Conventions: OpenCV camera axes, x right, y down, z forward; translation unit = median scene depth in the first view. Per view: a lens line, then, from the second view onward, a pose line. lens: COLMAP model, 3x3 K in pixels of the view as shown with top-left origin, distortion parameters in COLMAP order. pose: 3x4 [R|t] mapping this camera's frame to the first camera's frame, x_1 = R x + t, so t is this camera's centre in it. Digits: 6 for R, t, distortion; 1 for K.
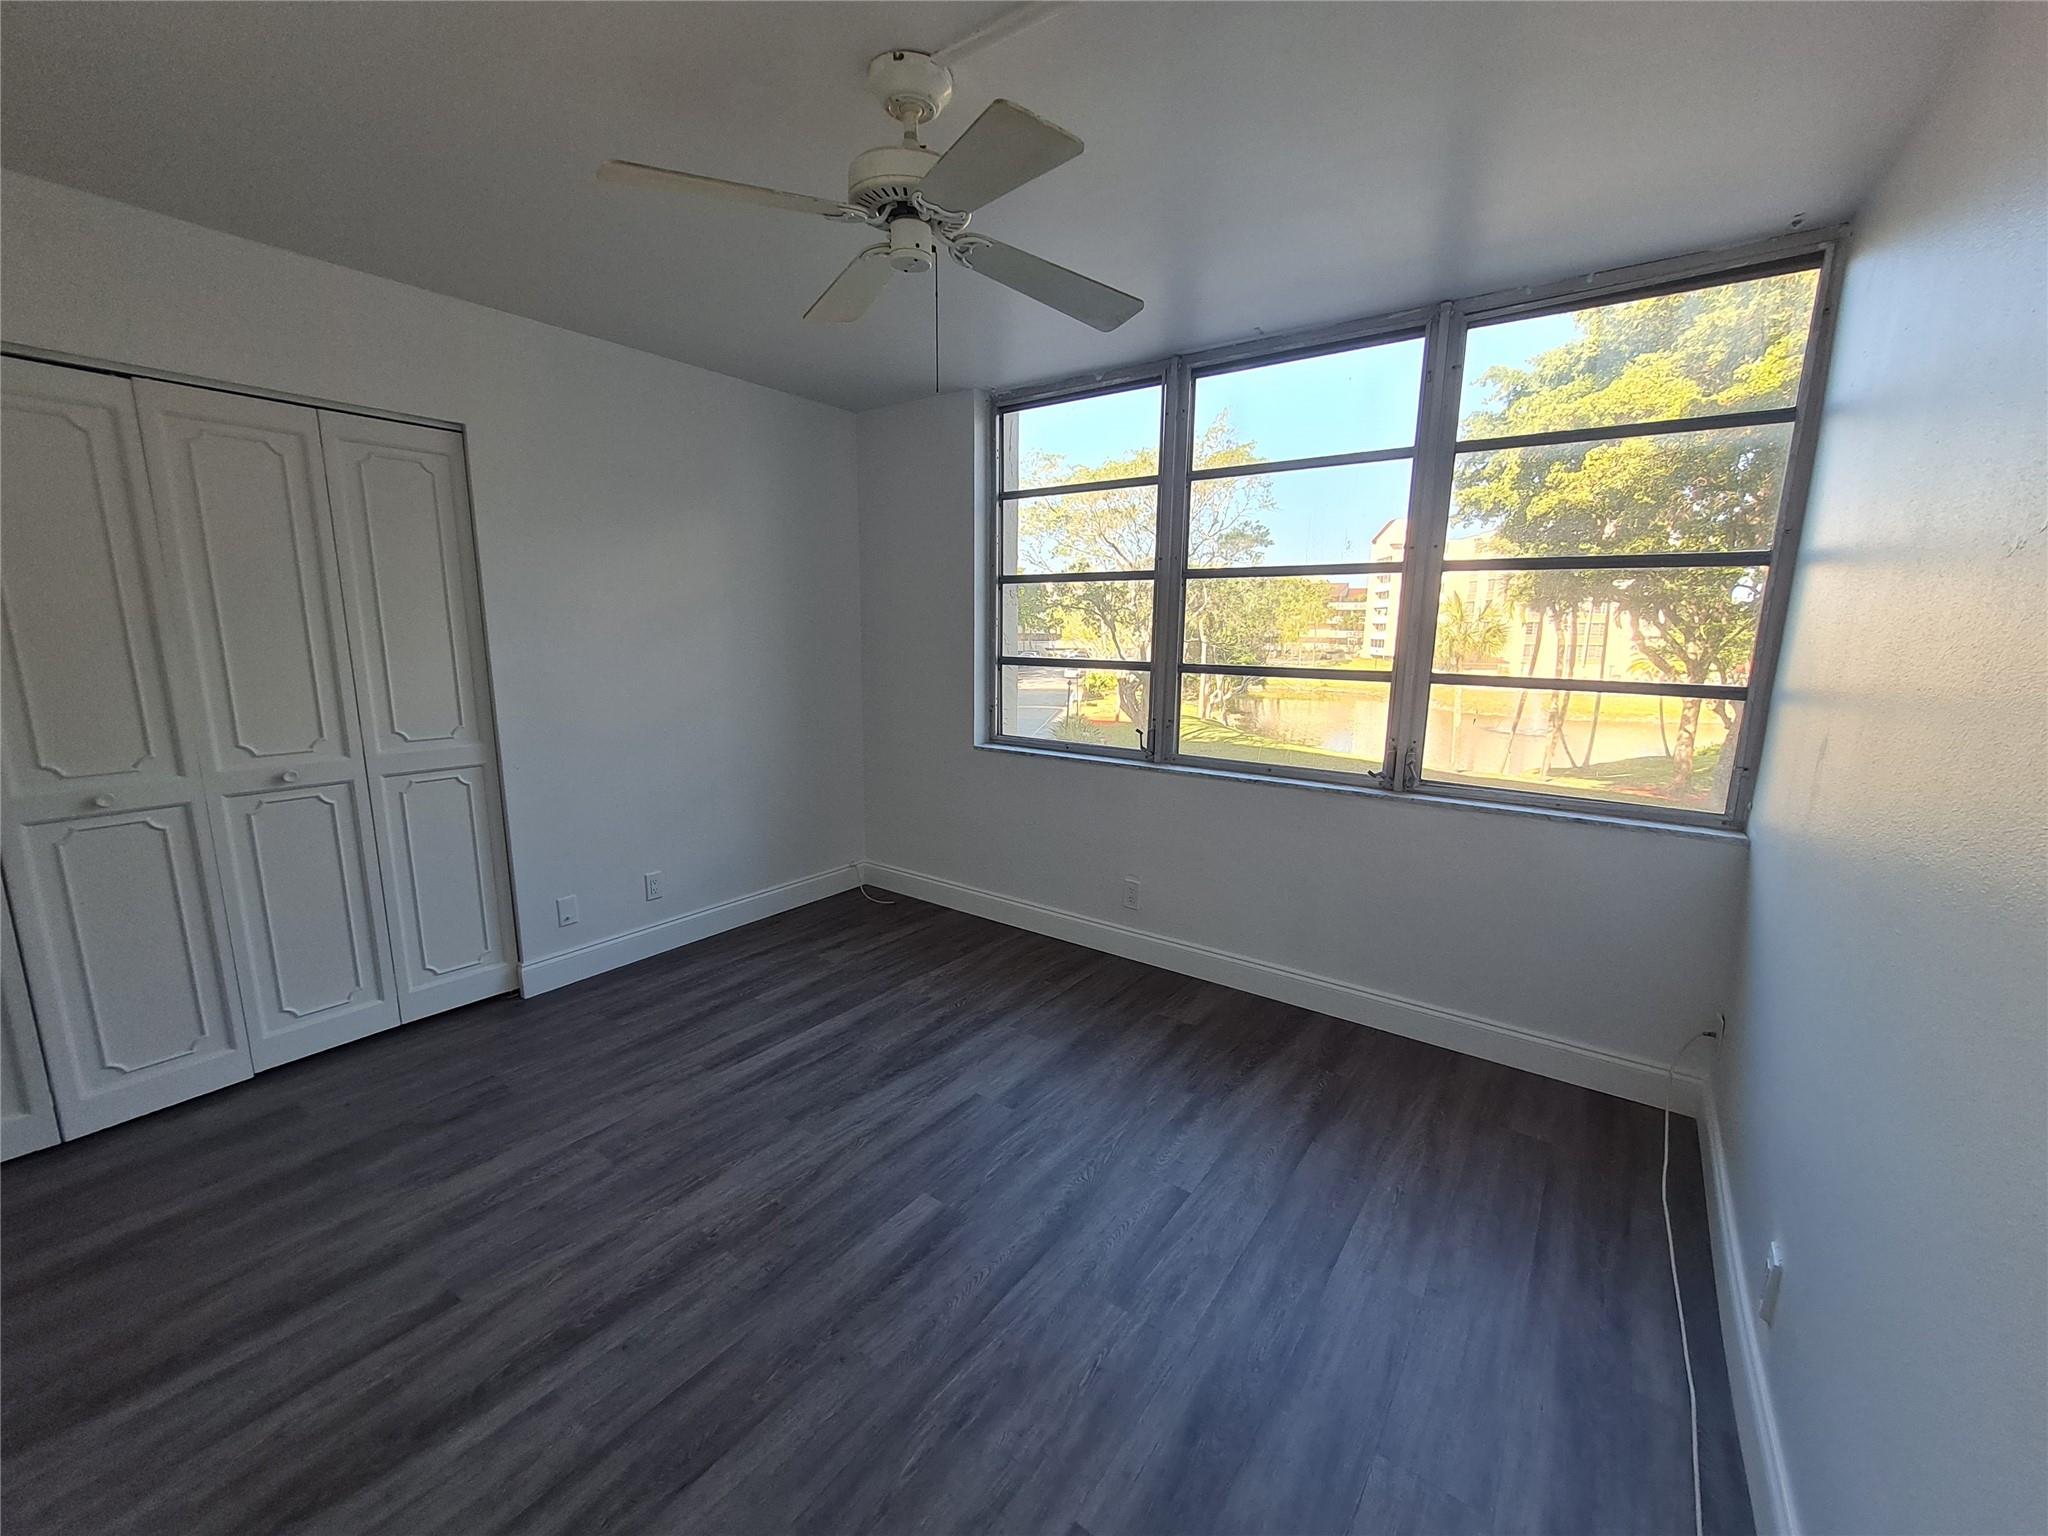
lens RADIAL K [[801.3, 0, 1043.2], [0, 801.3, 762.3], [0, 0, 1]] dist [0.002596, 0.000295]
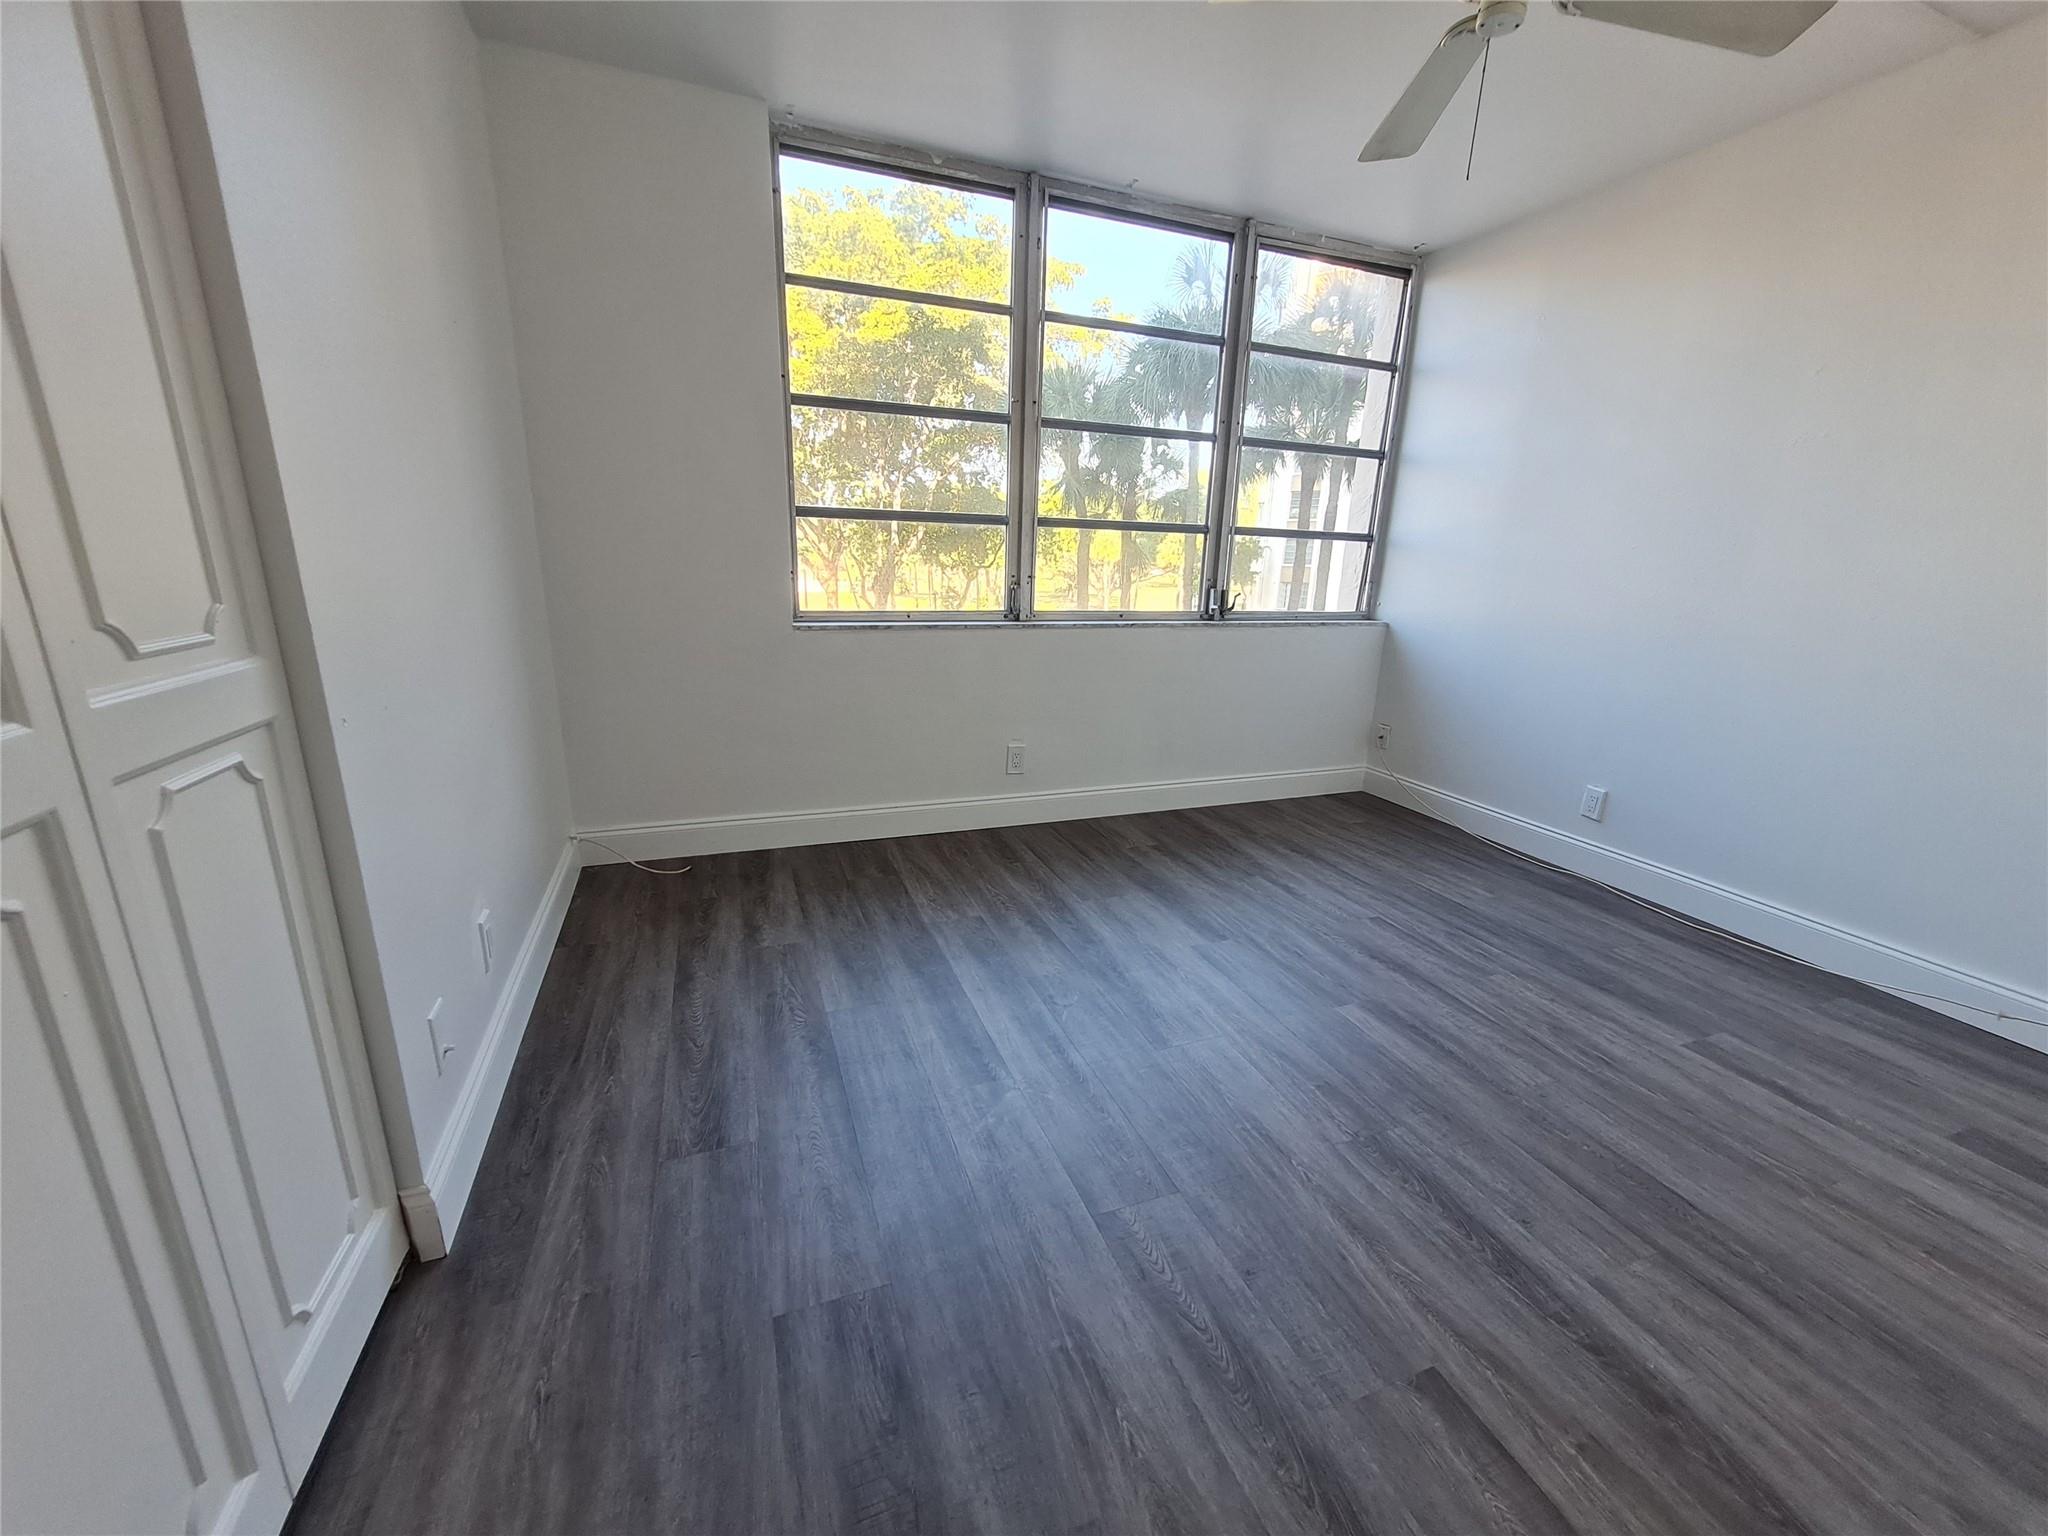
lens RADIAL K [[801.3, 0, 1039.0], [0, 801.3, 754.2], [0, 0, 1]] dist [0.002596, 0.000295]
pose [[0.546511, -0.203237, 0.812416, -0.904063], [0.118403, 0.979112, 0.165289, 0.002538], [-0.829039, 0.005860, 0.559160, 0.593074]]
